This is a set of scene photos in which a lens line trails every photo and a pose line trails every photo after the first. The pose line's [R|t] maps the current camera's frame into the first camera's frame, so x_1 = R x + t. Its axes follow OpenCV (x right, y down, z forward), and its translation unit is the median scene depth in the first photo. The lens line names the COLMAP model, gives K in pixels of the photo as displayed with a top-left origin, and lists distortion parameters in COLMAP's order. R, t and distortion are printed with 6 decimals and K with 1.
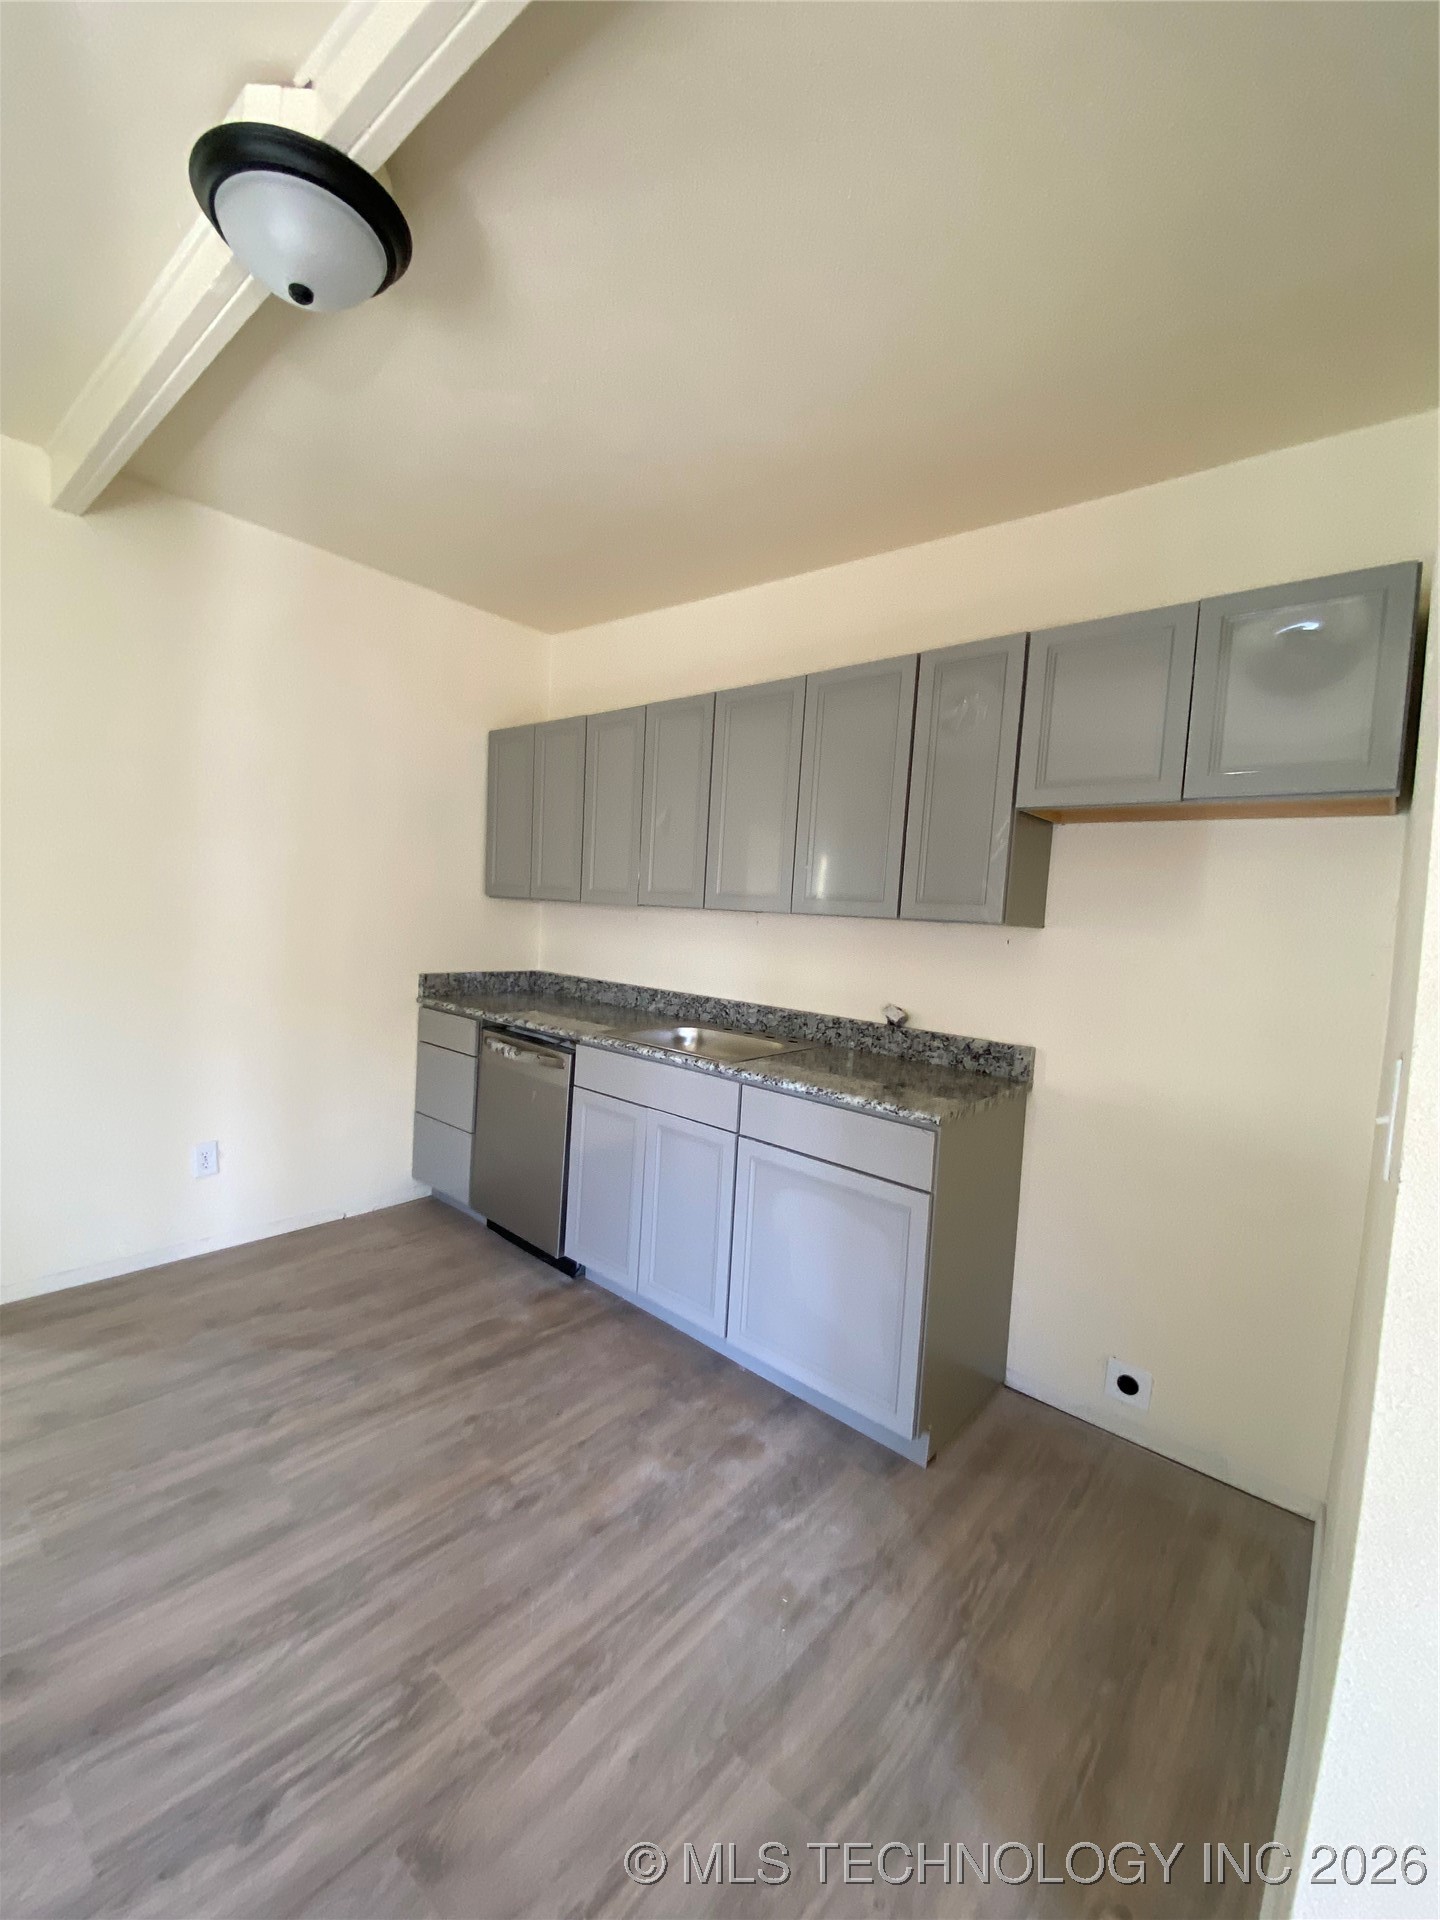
lens RADIAL K [[777.1, 0, 720.0], [0, 777.1, 960.0], [0, 0, 1]] dist [0.002330, 0.000119]
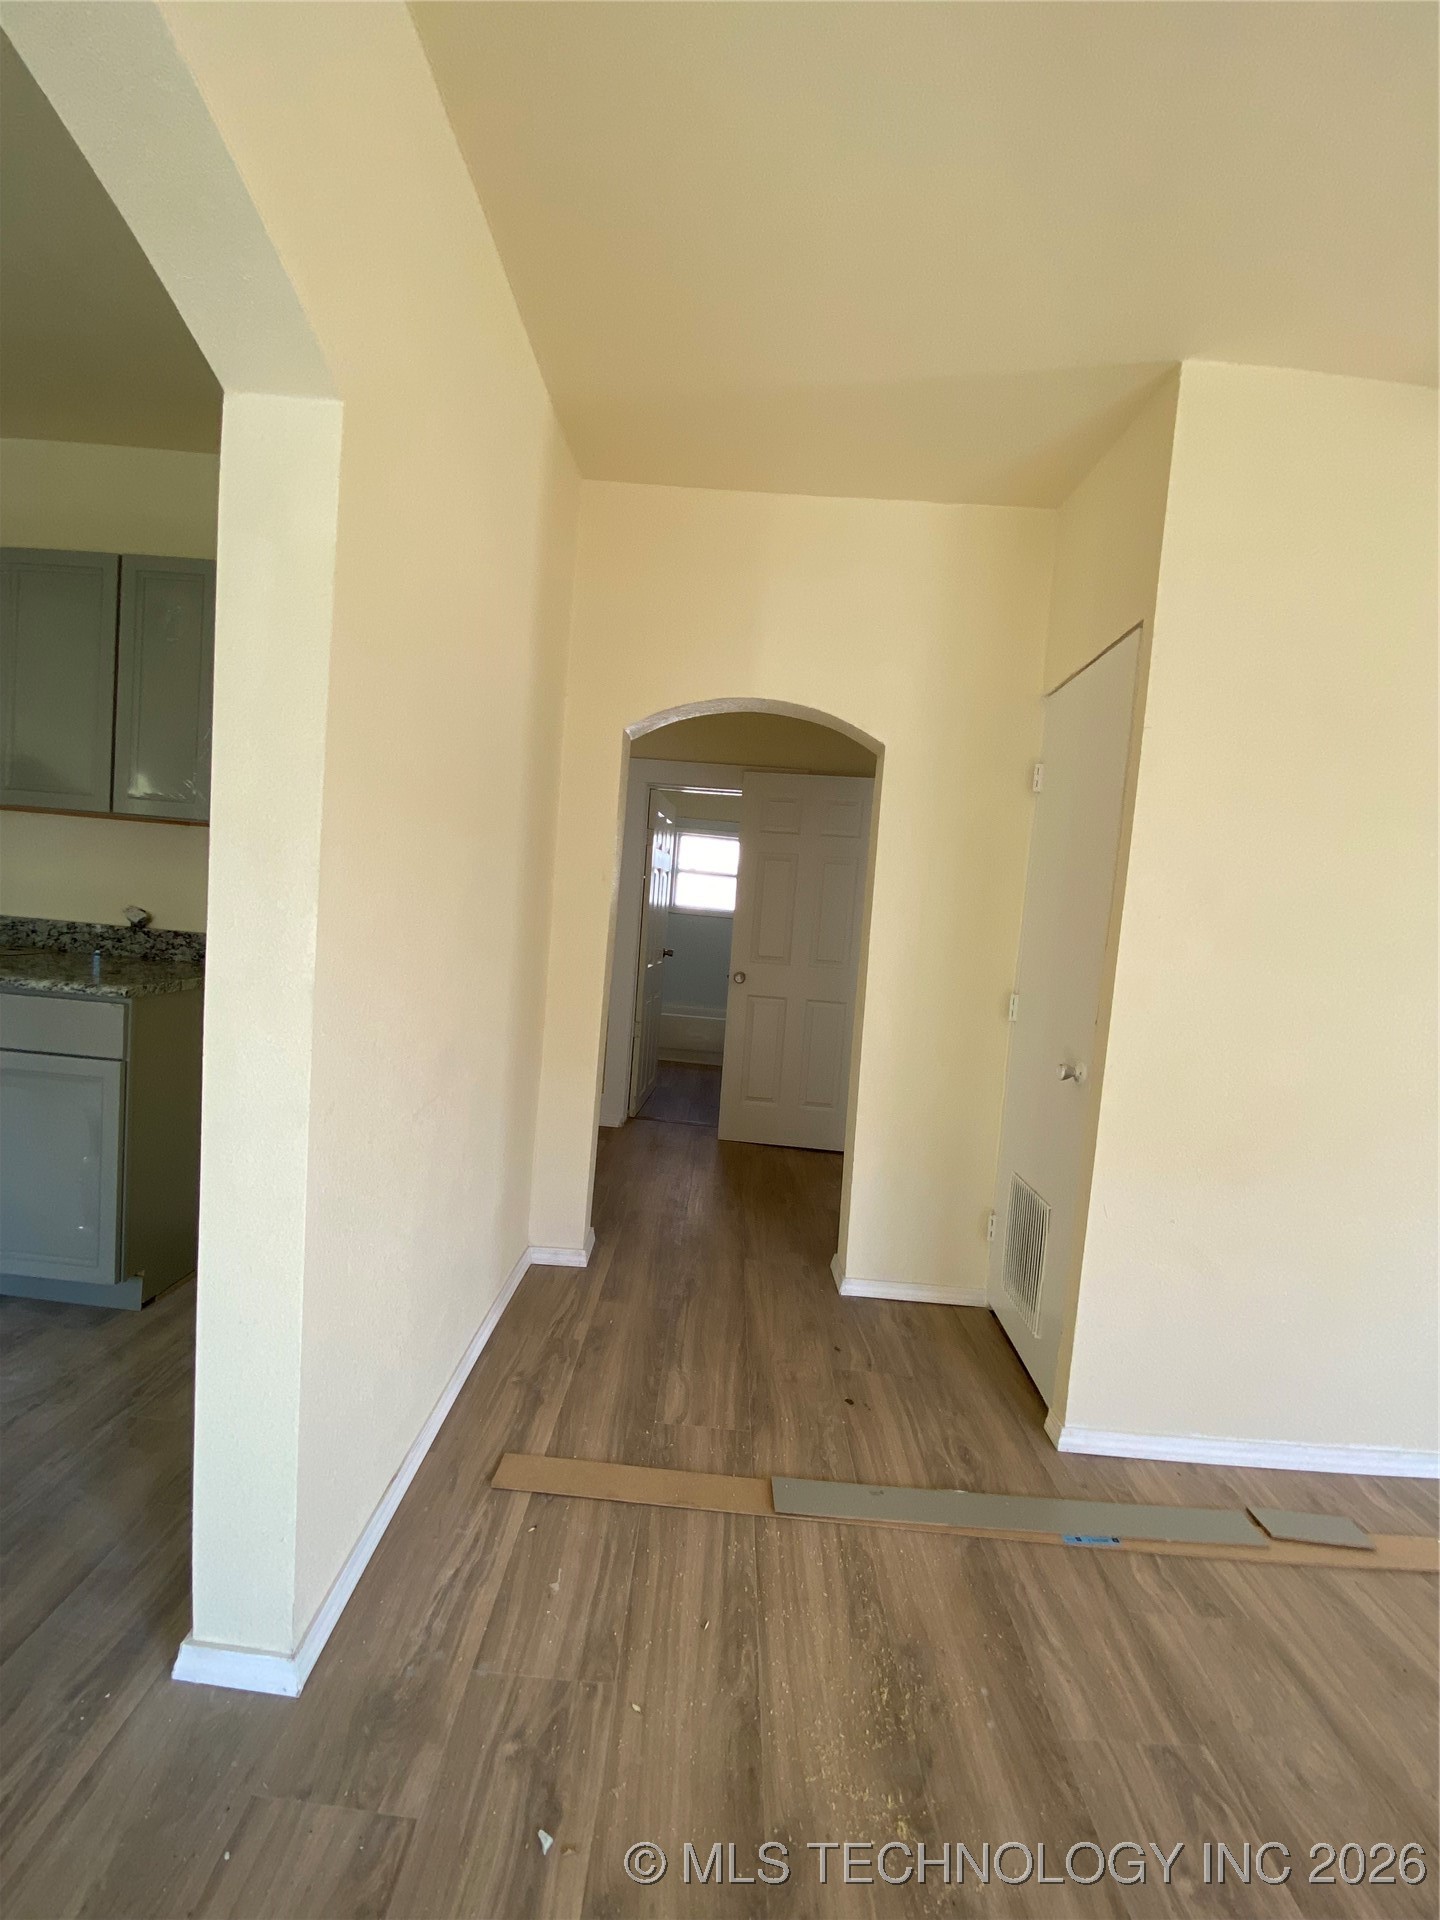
lens RADIAL K [[802.9, 0, 720.0], [0, 802.9, 960.0], [0, 0, 1]] dist [-0.003566, -0.000417]
pose [[0.781837, -0.040197, 0.622186, 0.172974], [0.004400, 0.998250, 0.058964, 0.071498], [-0.623467, -0.043362, 0.780646, -0.299693]]
